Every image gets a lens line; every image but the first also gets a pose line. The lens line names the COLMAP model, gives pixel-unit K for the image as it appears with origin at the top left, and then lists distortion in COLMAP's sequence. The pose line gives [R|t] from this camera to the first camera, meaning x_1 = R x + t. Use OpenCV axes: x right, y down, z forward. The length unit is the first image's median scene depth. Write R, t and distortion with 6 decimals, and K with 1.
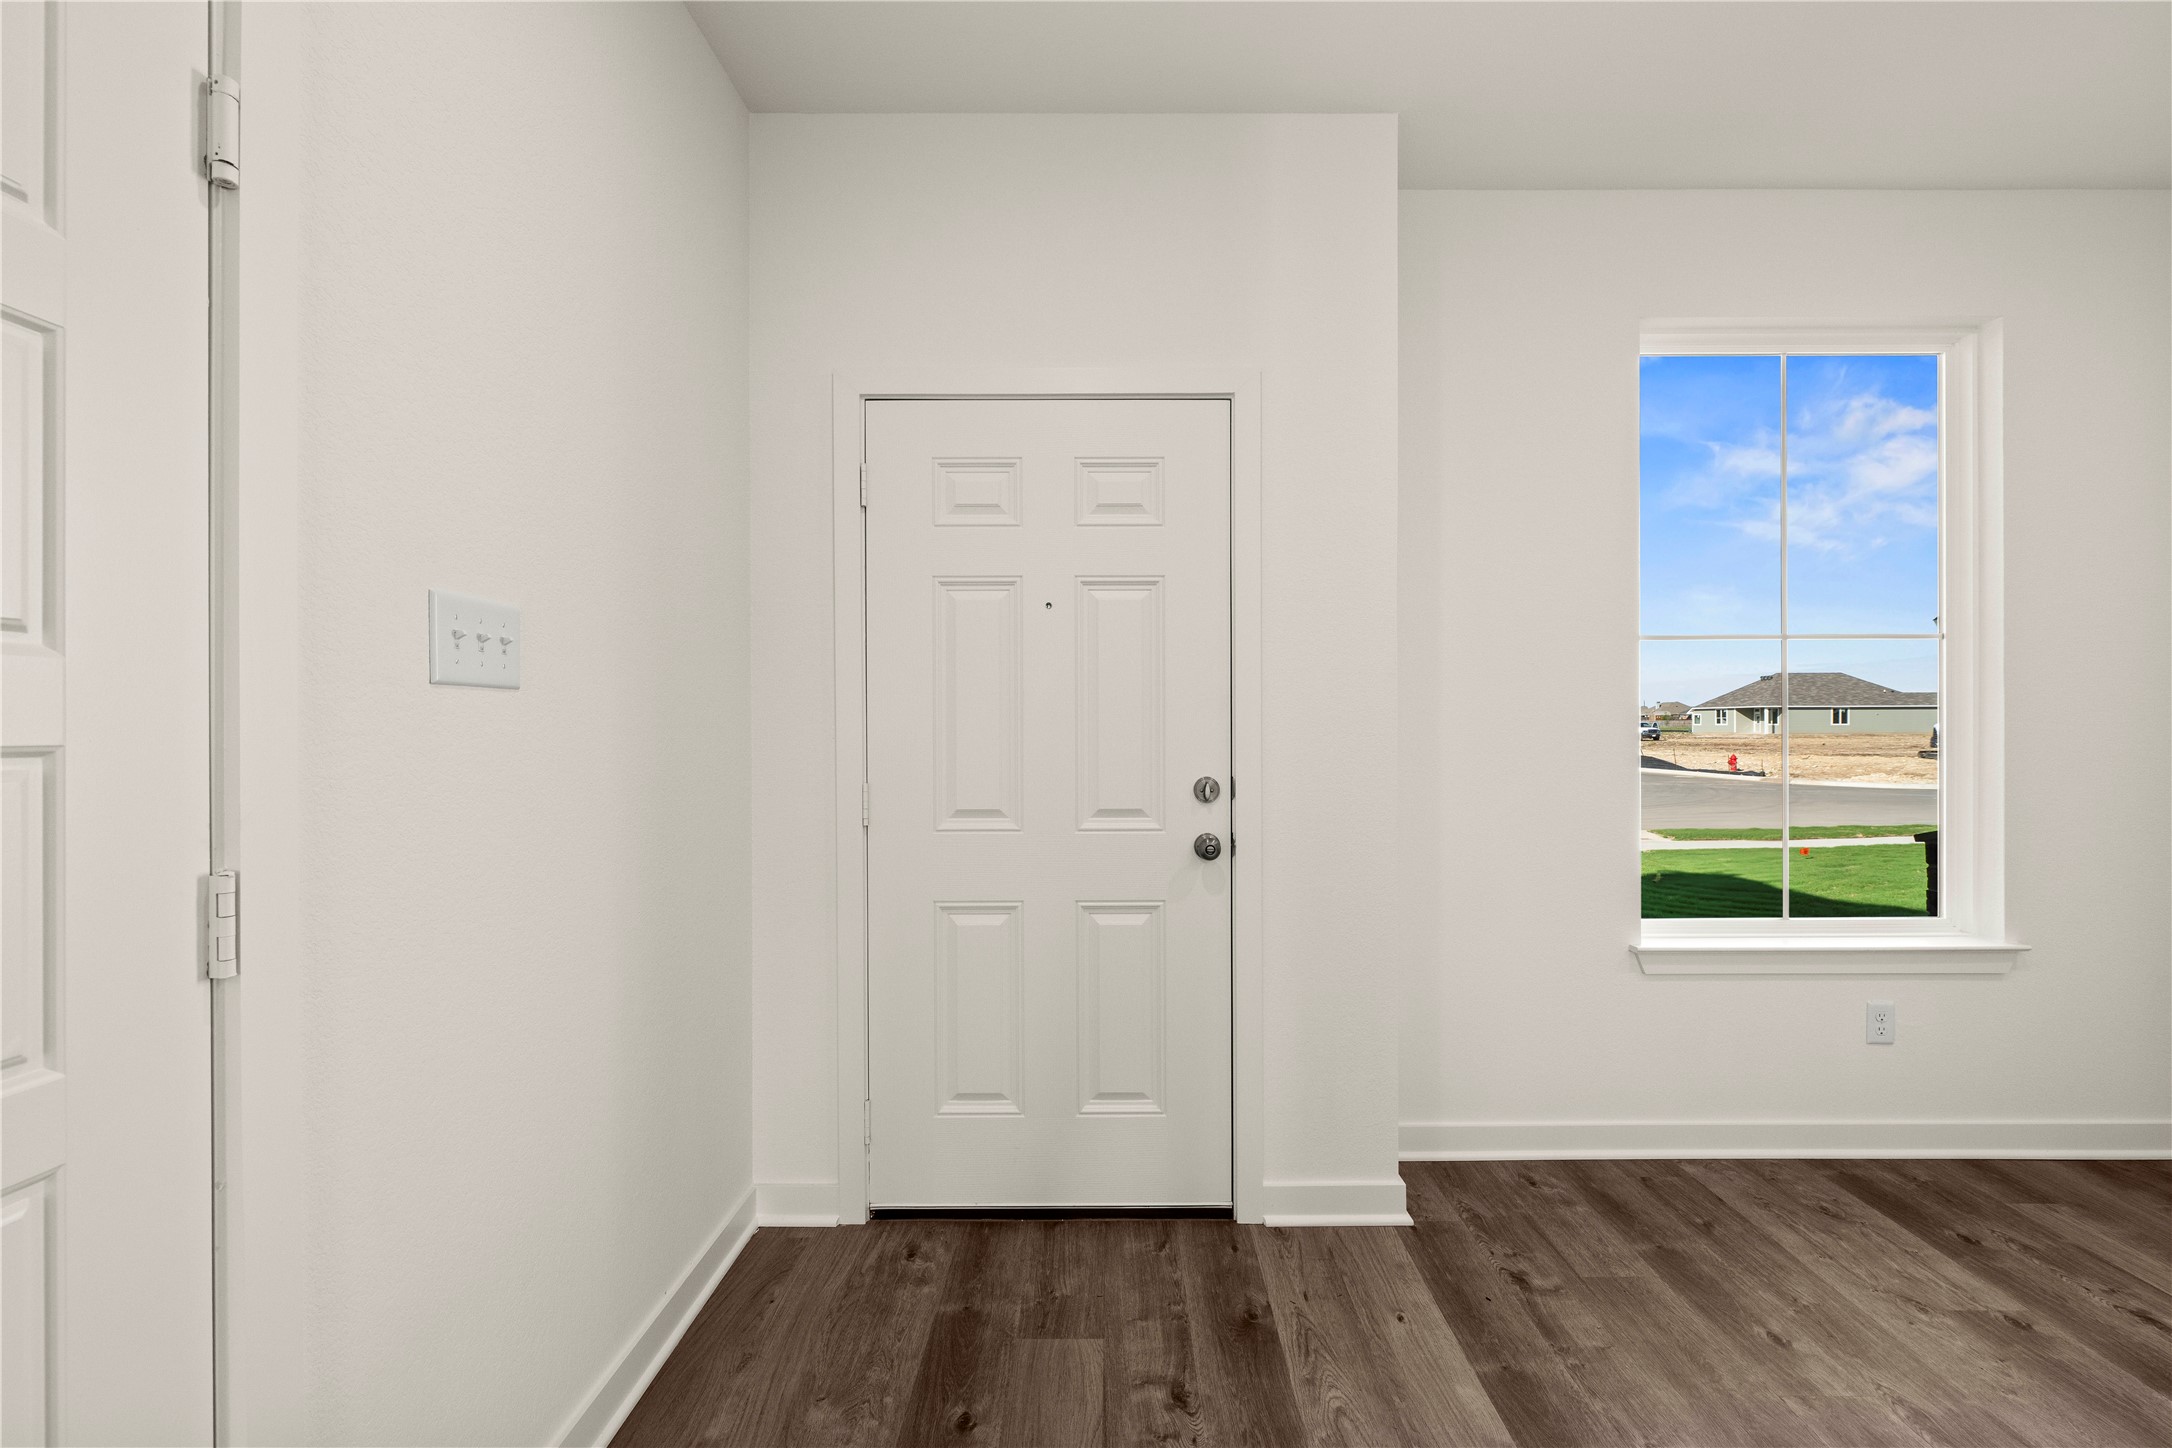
lens RADIAL K [[869.5, 0, 1103.5], [0, 869.5, 712.6], [0, 0, 1]] dist [-0.000211, 0.000156]
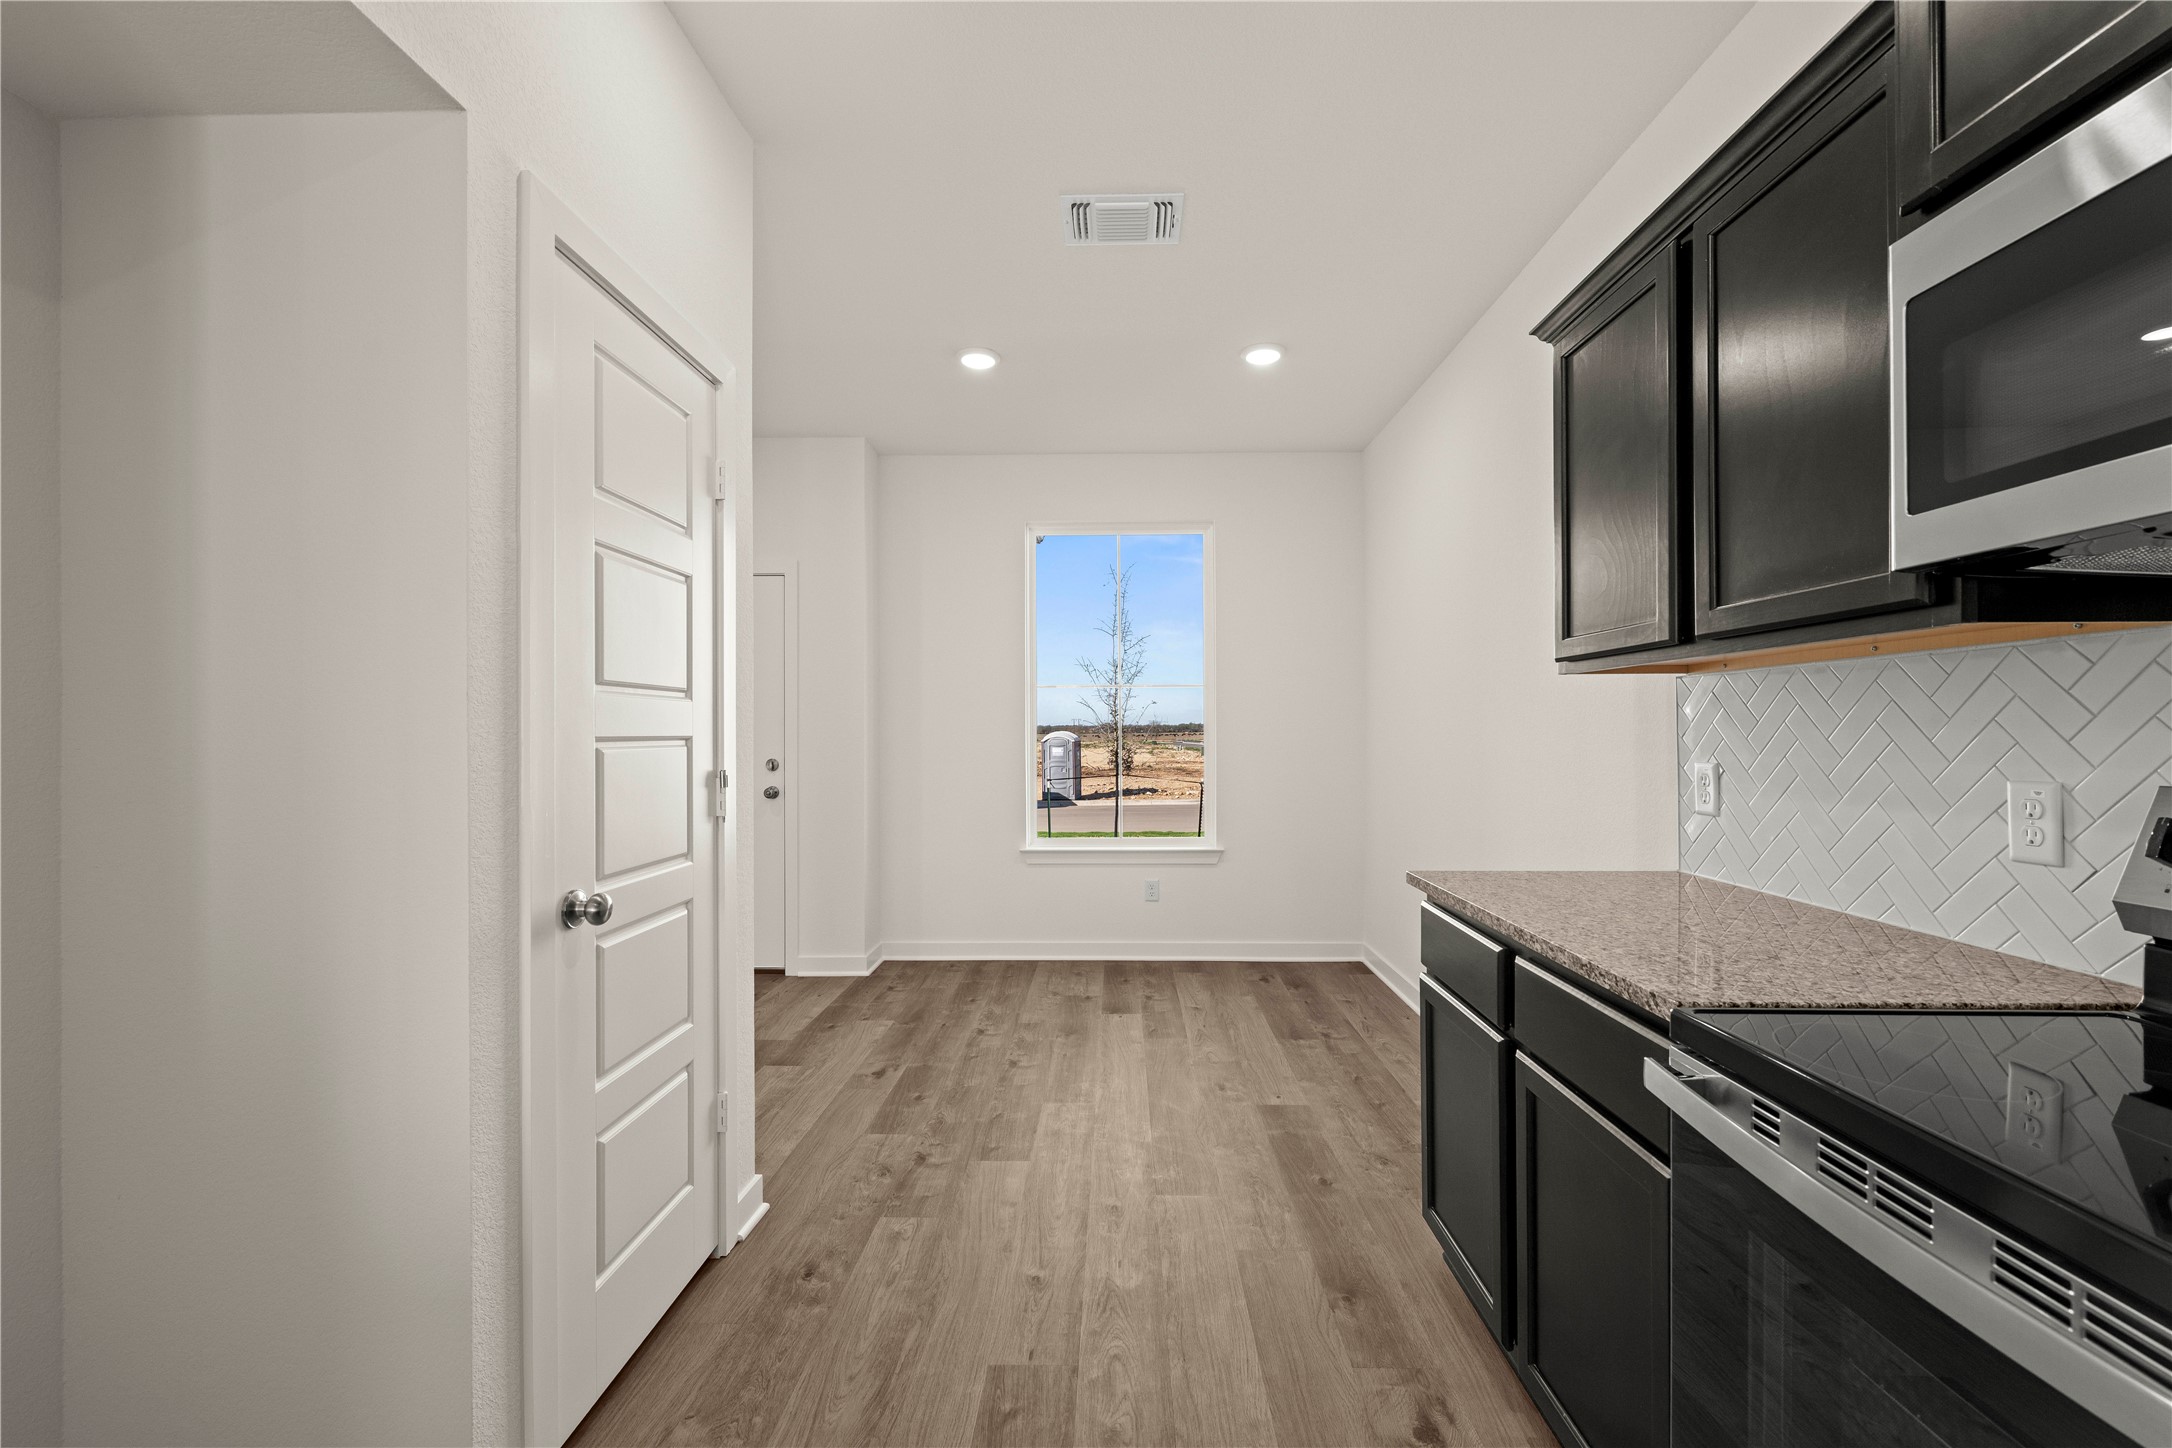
lens RADIAL K [[883.7, 0, 1098.7], [0, 883.7, 730.2], [0, 0, 1]] dist [-0.000336, -0.000105]
pose [[0.999686, -0.000619, -0.025050, 0.944240], [0.000696, 0.999995, 0.003043, 0.001264], [0.025048, -0.003059, 0.999682, -1.067882]]
